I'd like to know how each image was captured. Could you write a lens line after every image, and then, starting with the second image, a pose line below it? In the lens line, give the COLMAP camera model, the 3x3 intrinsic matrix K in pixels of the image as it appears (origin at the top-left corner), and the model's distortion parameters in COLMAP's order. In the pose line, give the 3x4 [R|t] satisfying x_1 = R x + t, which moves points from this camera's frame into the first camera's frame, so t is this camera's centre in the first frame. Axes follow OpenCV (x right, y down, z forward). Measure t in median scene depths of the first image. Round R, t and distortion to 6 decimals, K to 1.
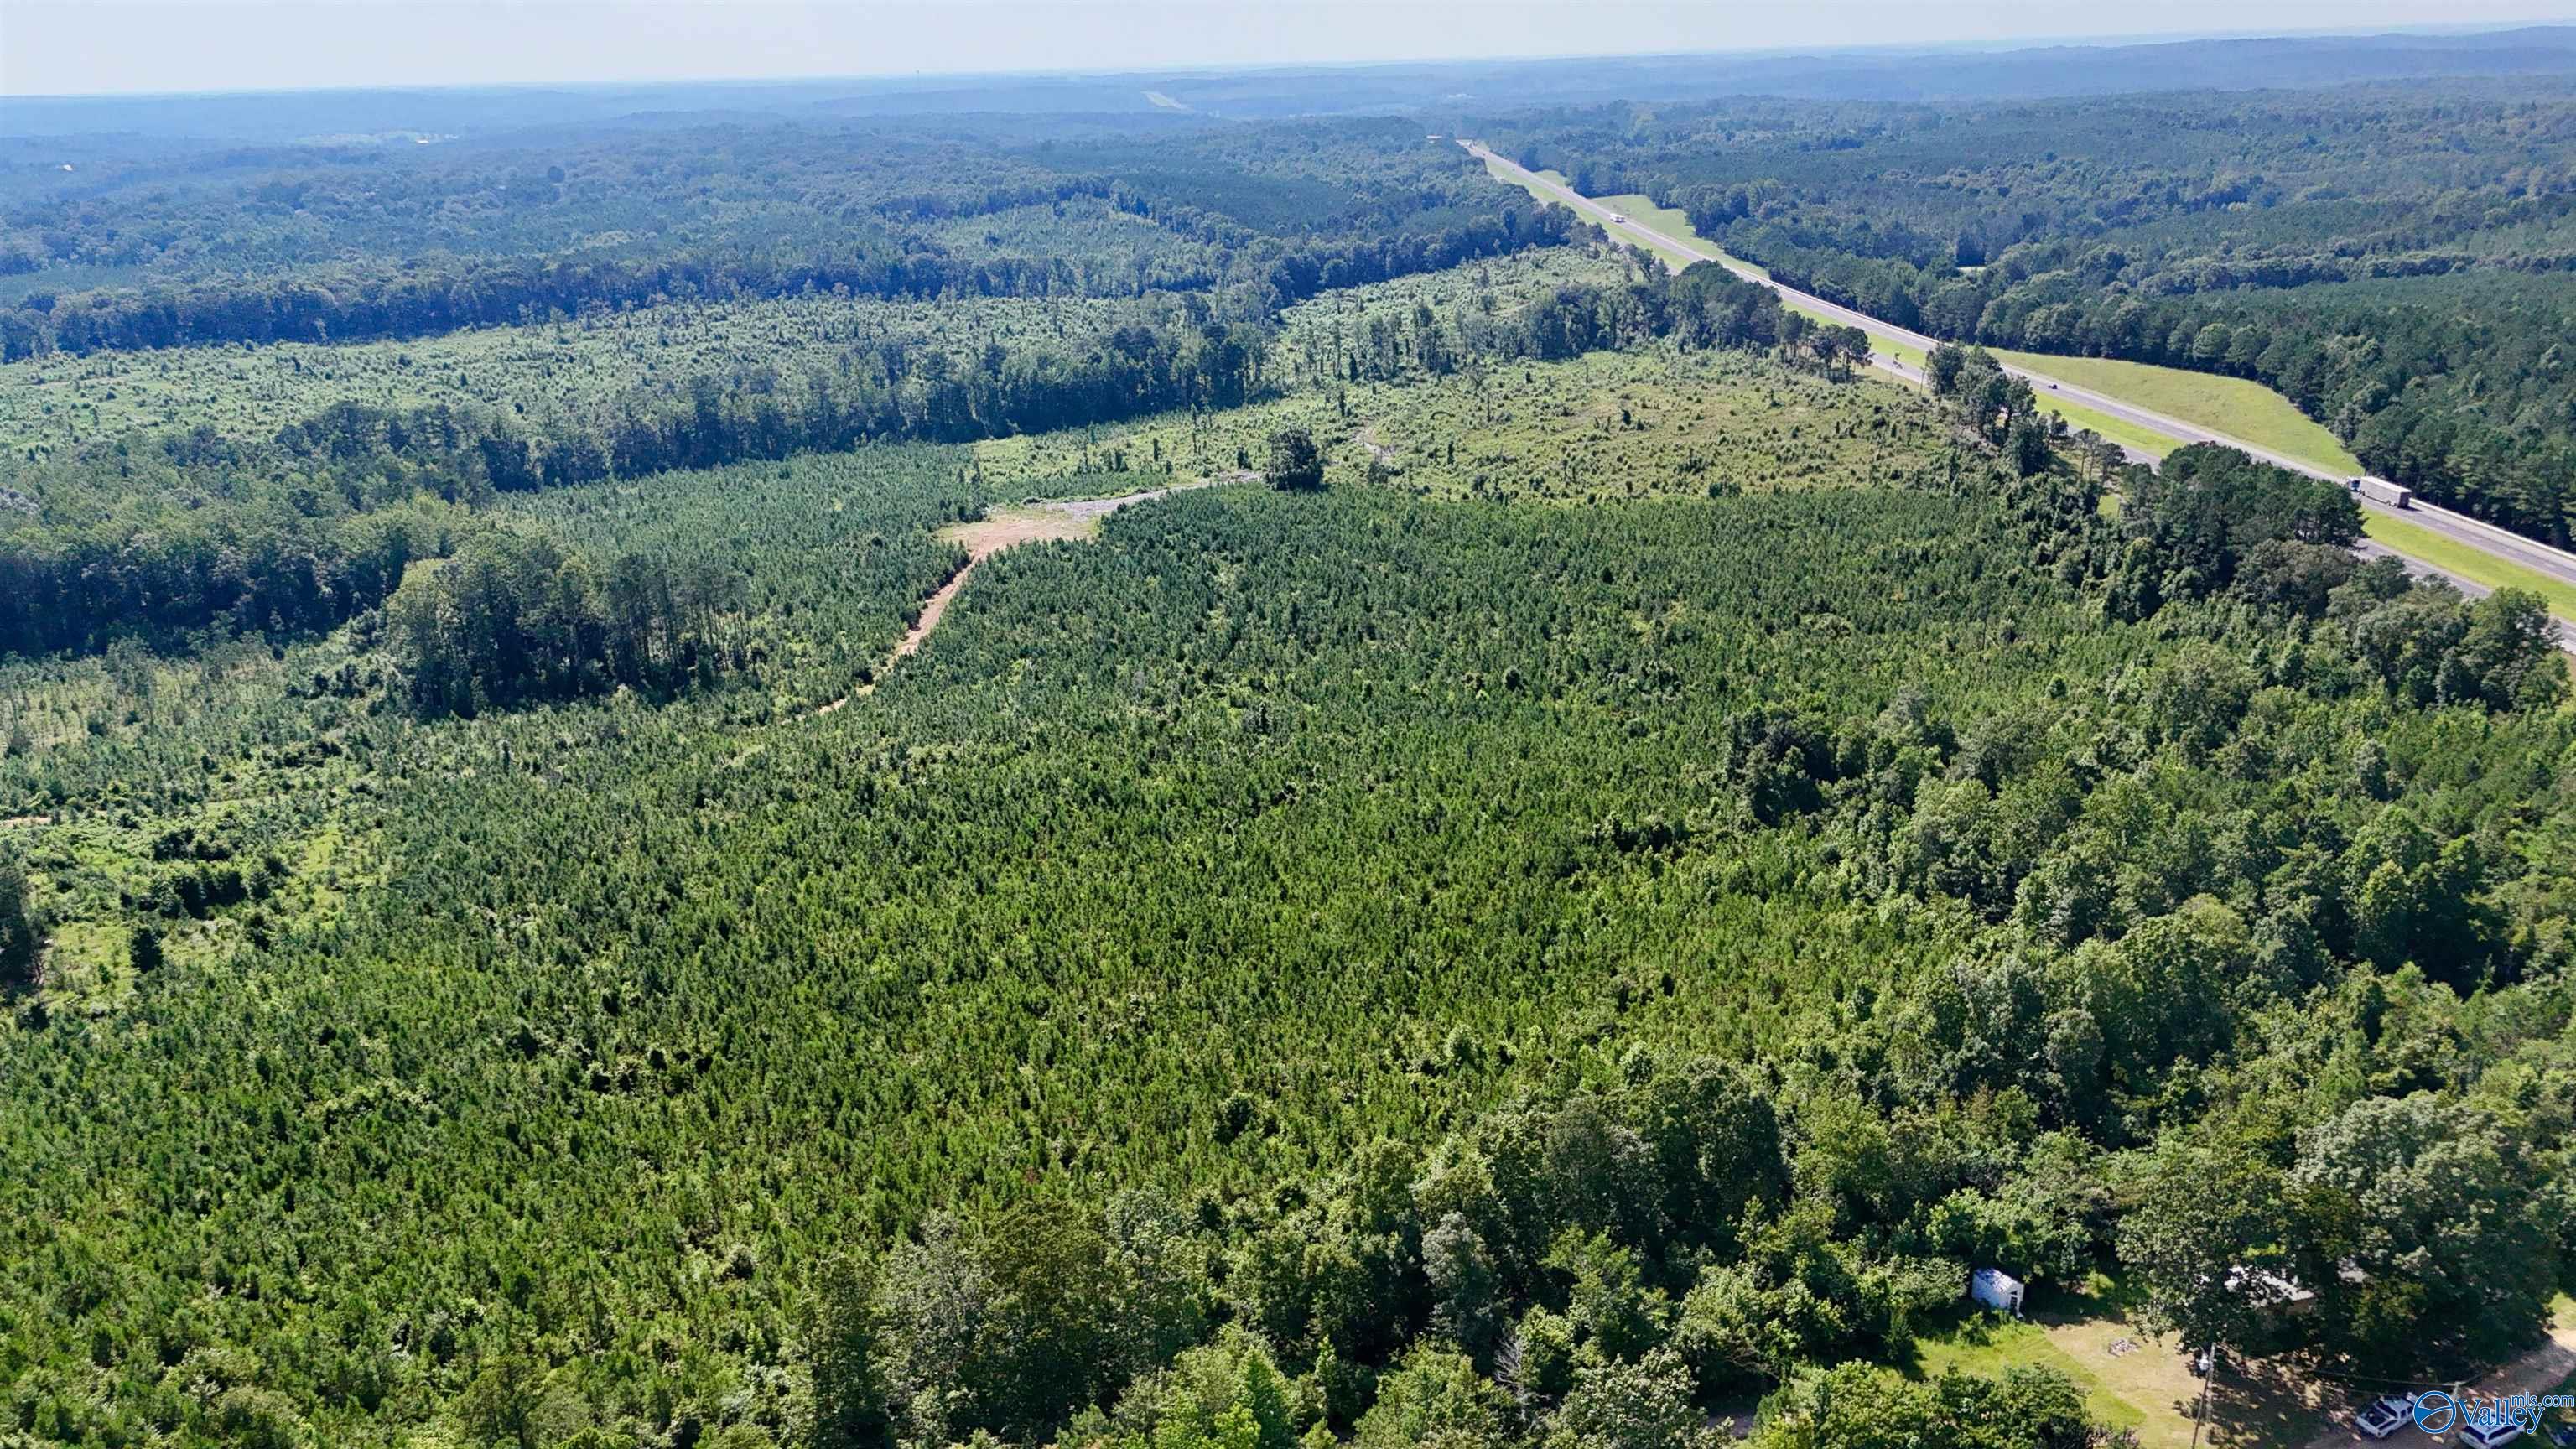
lens RADIAL K [[1888.6, 0, 1292.7], [0, 1888.6, 732.3], [0, 0, 1]] dist [0.082979, -0.084990]
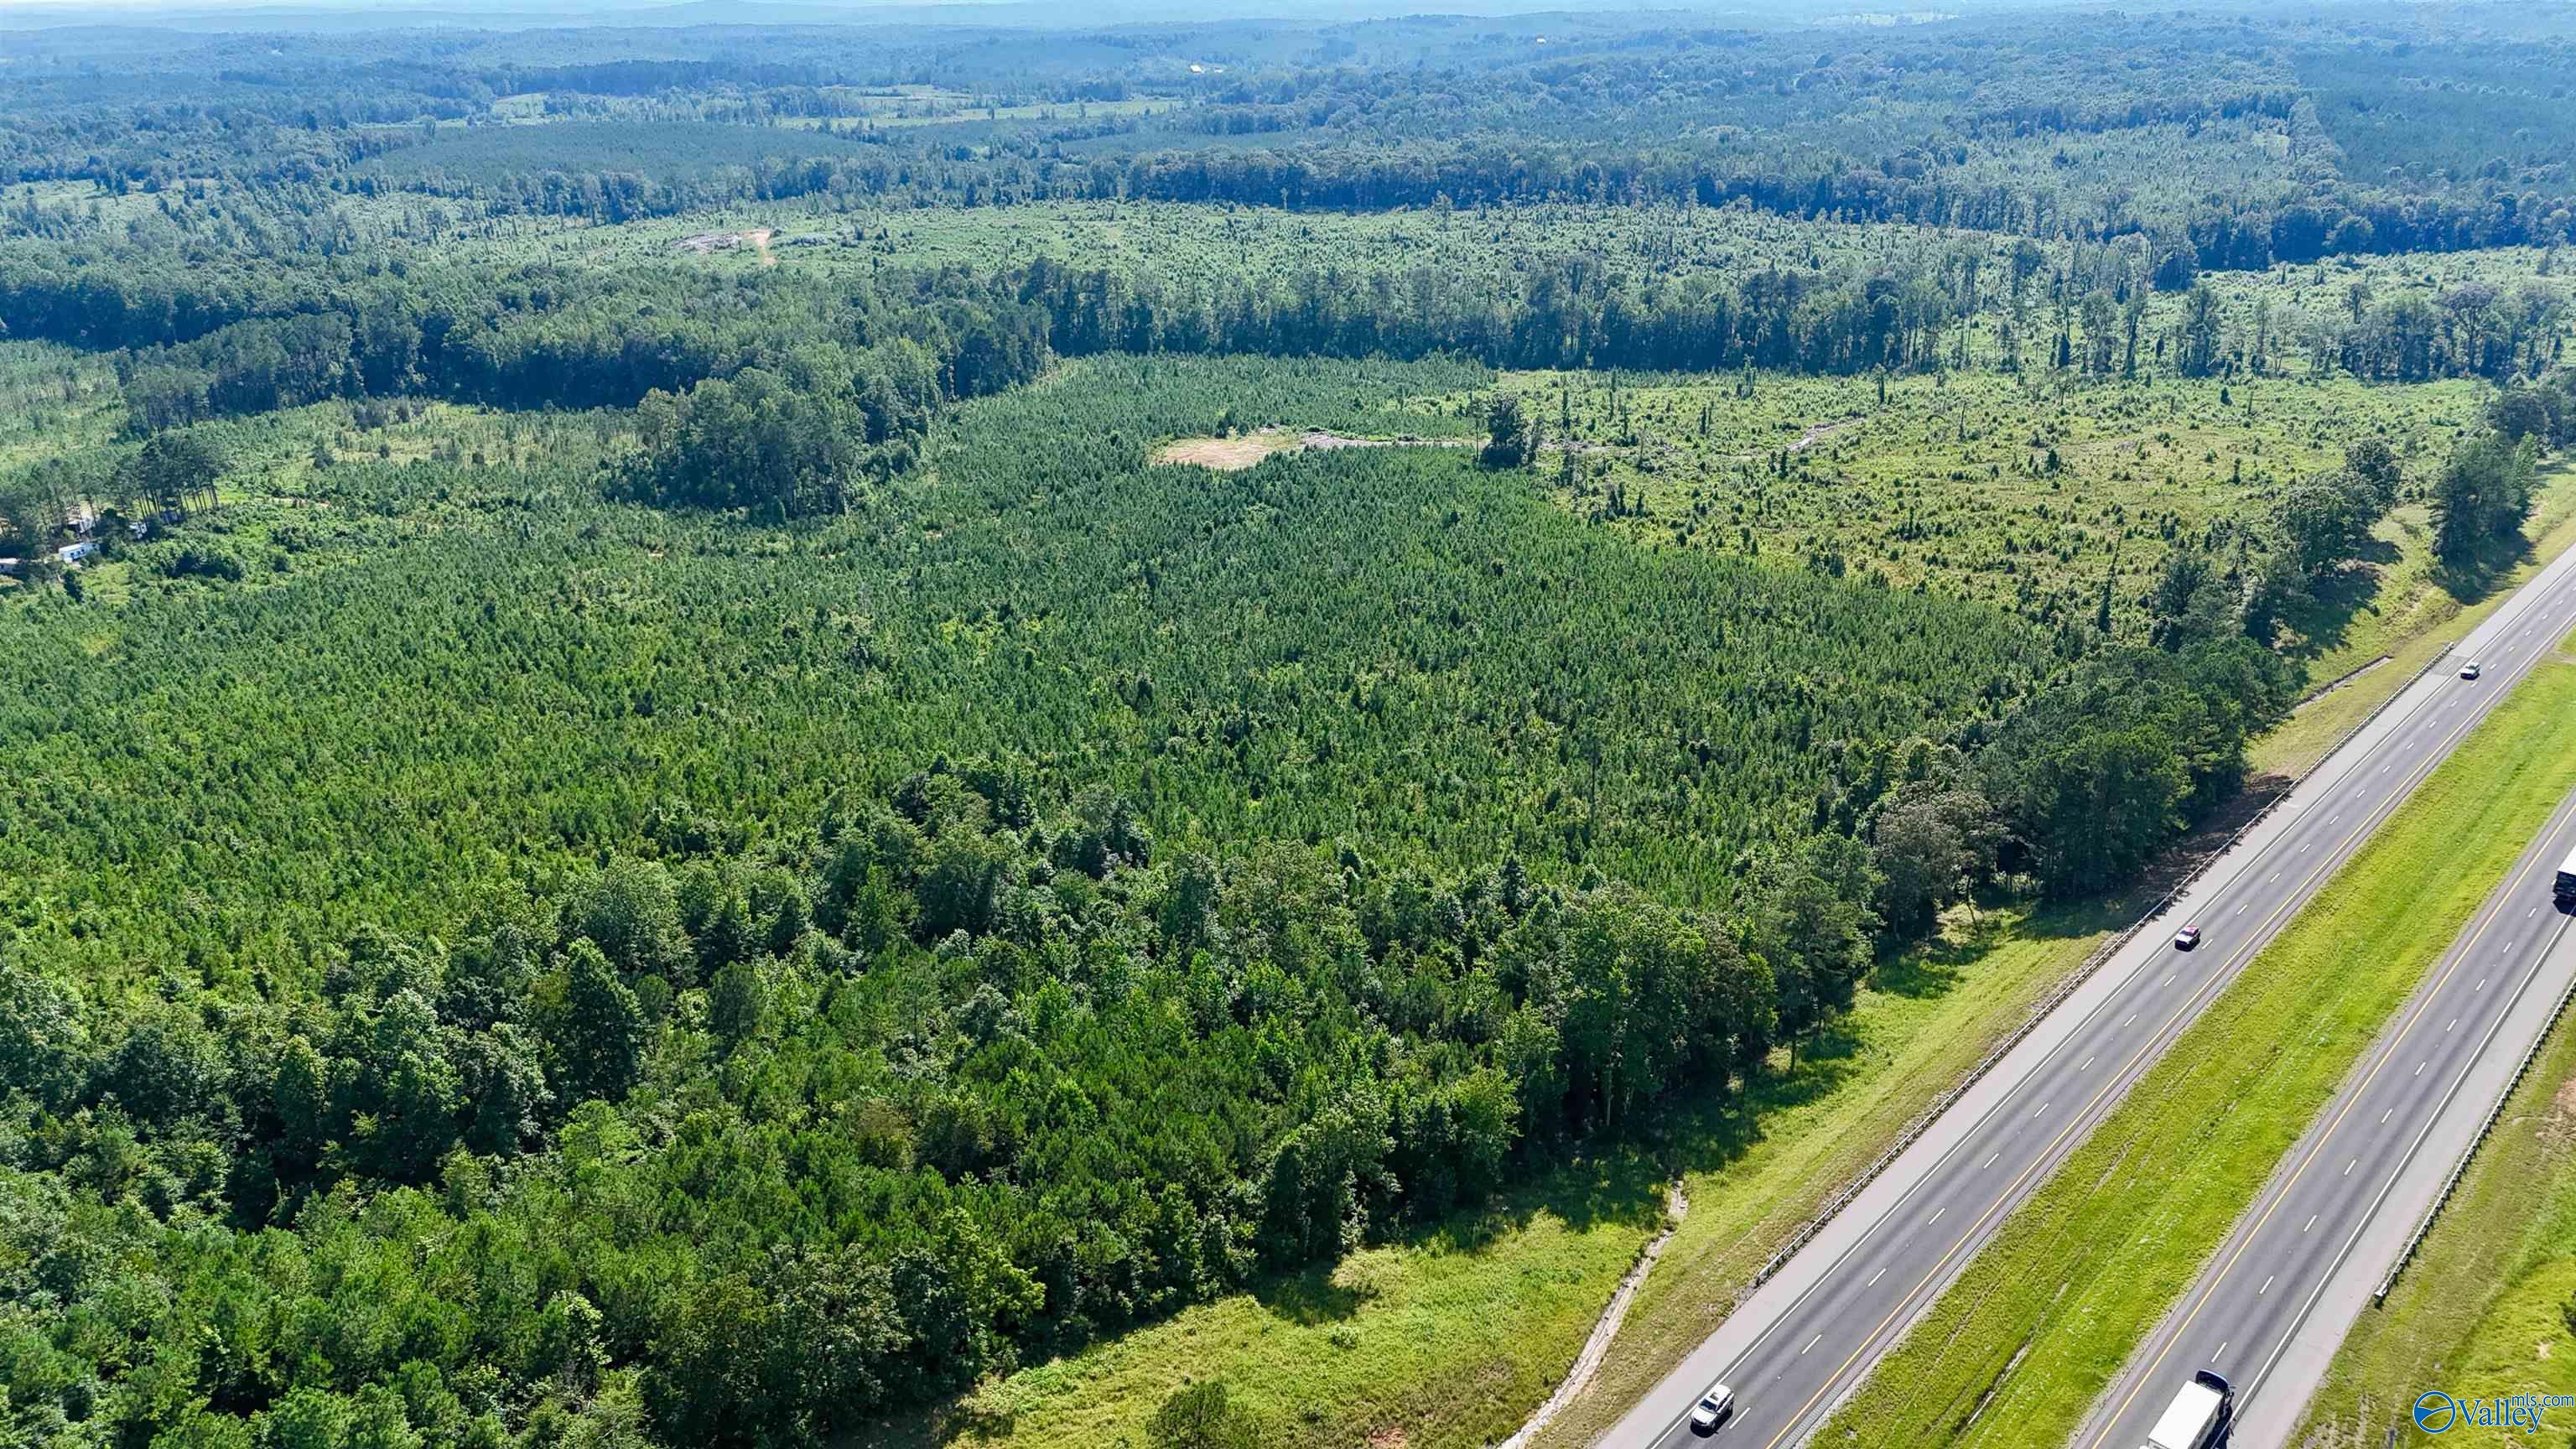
lens RADIAL K [[1891.4, 0, 1295.9], [0, 1891.4, 720.1], [0, 0, 1]] dist [0.068218, -0.060536]
pose [[0.705761, 0.272563, -0.653919, 0.624121], [-0.238588, 0.960554, 0.142870, -0.130570], [0.667066, 0.055186, 0.742952, 0.295260]]
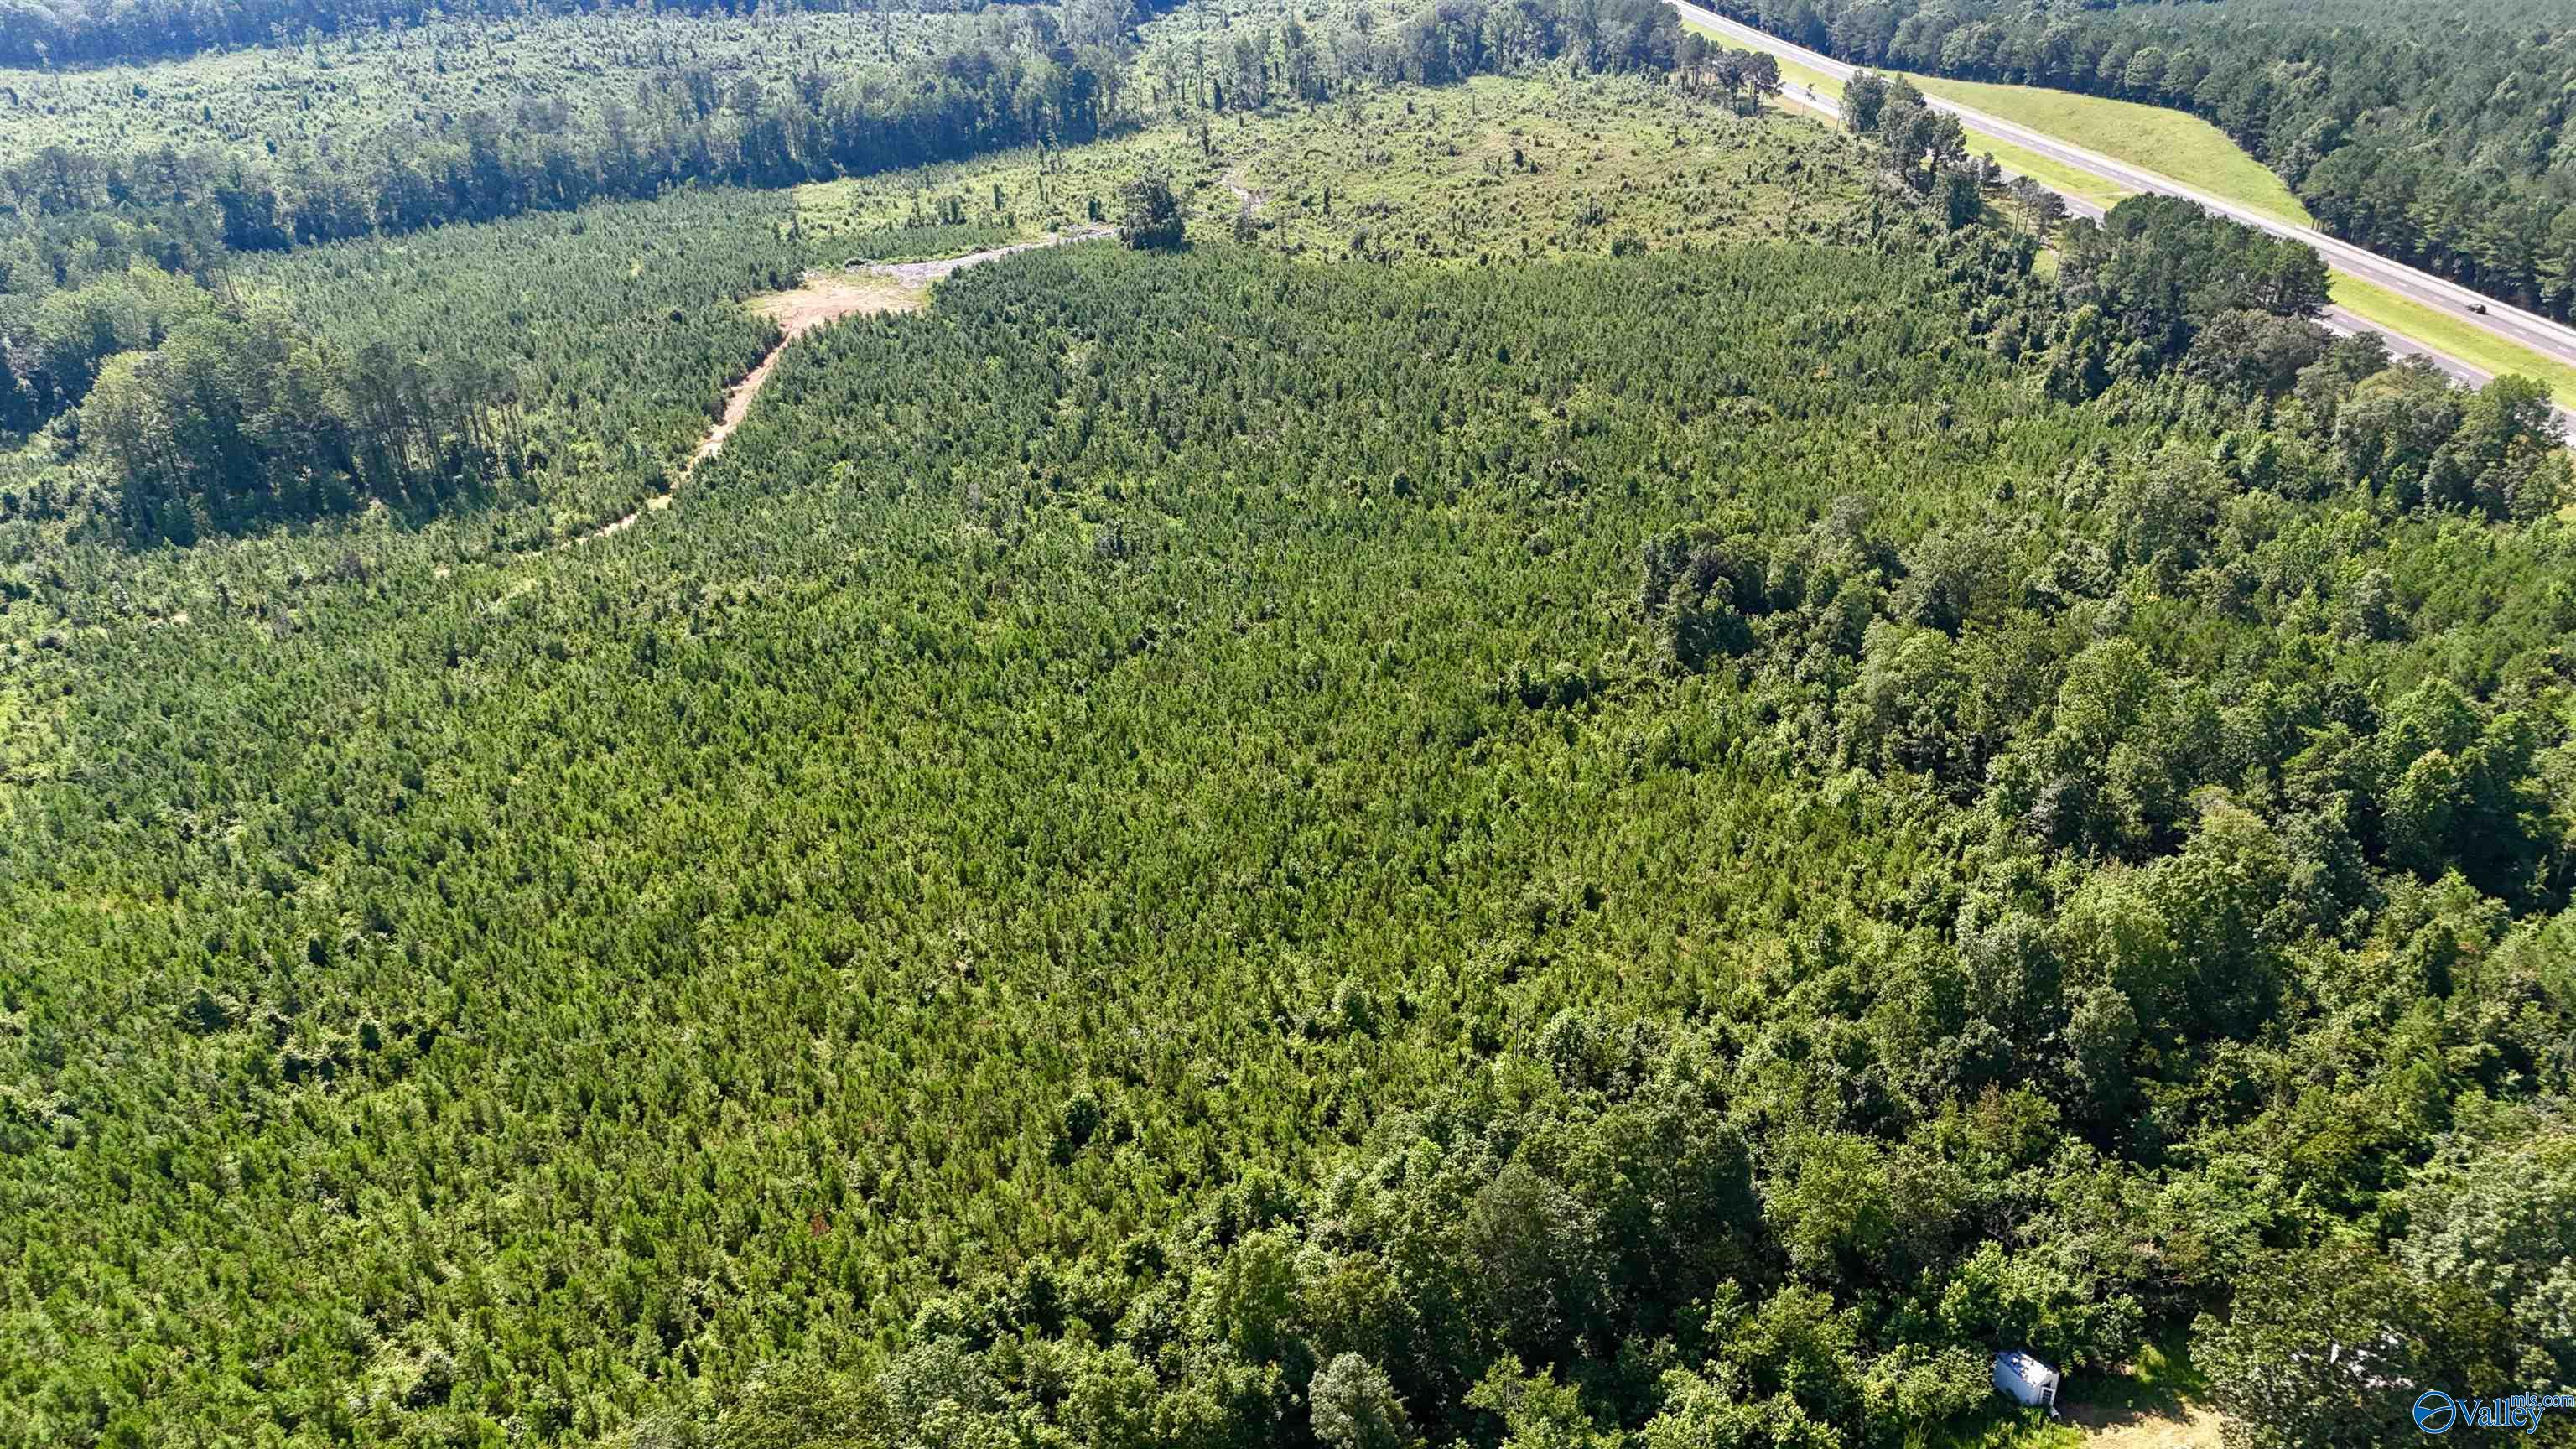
lens RADIAL K [[1896.0, 0, 1290.6], [0, 1896.0, 730.0], [0, 0, 1]] dist [0.066235, -0.056891]
pose [[0.997848, -0.025645, 0.060354, 0.006485], [0.017029, 0.990122, 0.139172, -0.030581], [-0.063327, -0.137845, 0.988427, 0.085507]]
